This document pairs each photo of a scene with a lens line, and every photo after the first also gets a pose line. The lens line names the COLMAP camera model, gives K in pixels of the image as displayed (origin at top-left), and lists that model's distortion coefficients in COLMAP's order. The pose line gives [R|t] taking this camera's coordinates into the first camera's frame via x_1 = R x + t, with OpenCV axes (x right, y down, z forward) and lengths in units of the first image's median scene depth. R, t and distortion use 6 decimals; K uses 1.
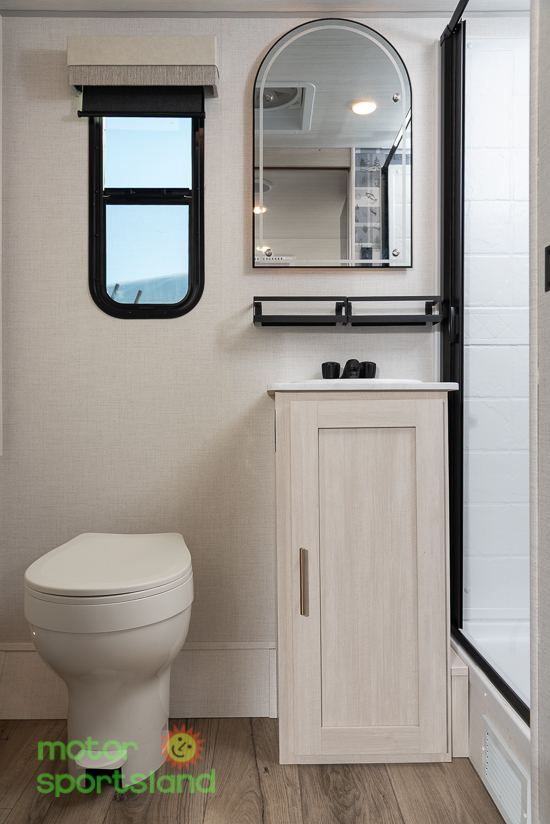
lens RADIAL K [[630.7, 0, 275.0], [0, 630.7, 412.0], [0, 0, 1]] dist [0.003012, 0.000967]
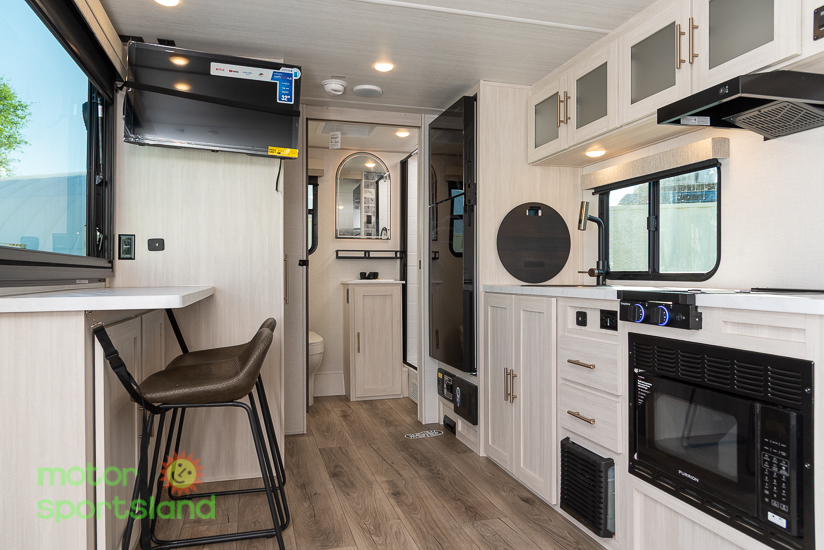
lens RADIAL K [[563.8, 0, 412.0], [0, 563.8, 275.0], [0, 0, 1]] dist [0.004469, -0.000548]
pose [[0.963872, 0.001349, 0.266361, -0.374292], [0.000543, 0.999975, -0.007028, -0.050483], [-0.266364, 0.006918, 0.963848, -1.511120]]
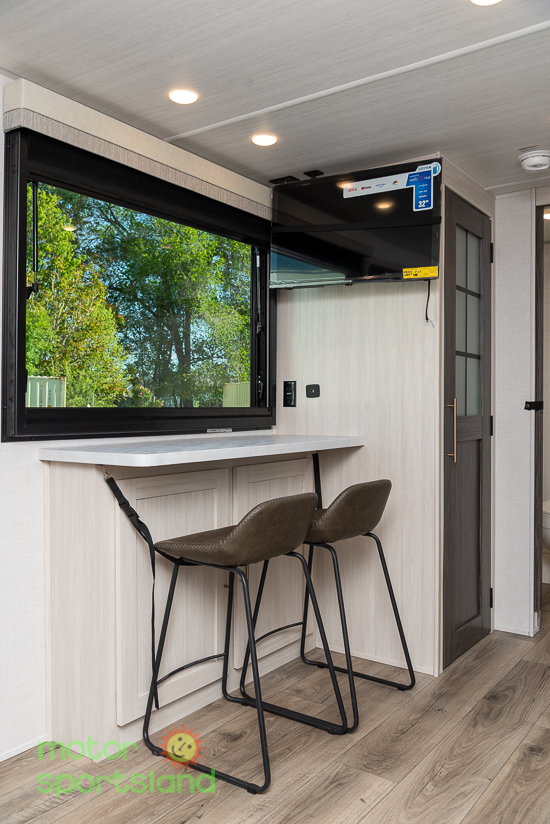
lens RADIAL K [[707.9, 0, 257.2], [0, 707.9, 417.0], [0, 0, 1]] dist [-0.001626, -0.005509]
pose [[0.801496, 0.012949, -0.597860, 0.278218], [-0.004927, 0.999875, 0.015051, -0.099585], [0.597980, -0.009118, 0.801459, -1.395830]]
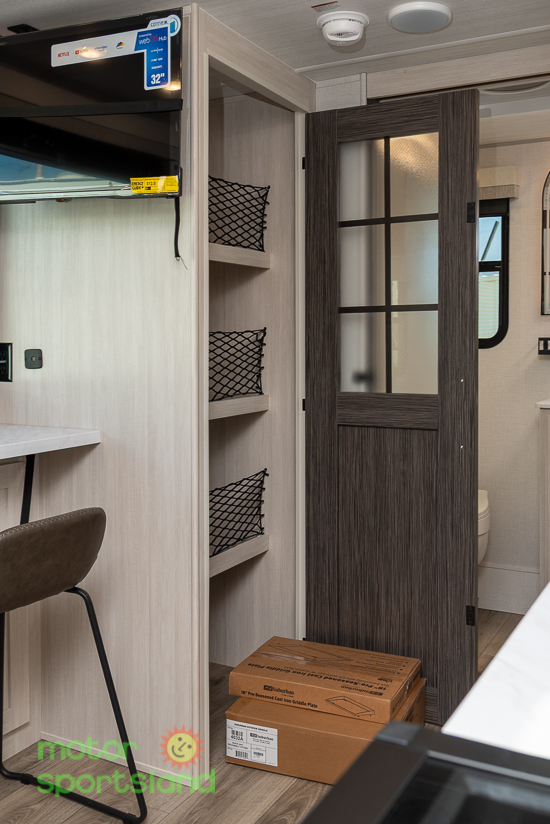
lens RADIAL K [[813.2, 0, 310.0], [0, 813.2, 360.5], [0, 0, 1]] dist [-0.007976, -0.002745]
pose [[0.886888, 0.018434, -0.461617, 0.359295], [-0.007983, 0.999666, 0.024583, -0.168575], [0.461916, -0.018118, 0.886739, -0.910617]]
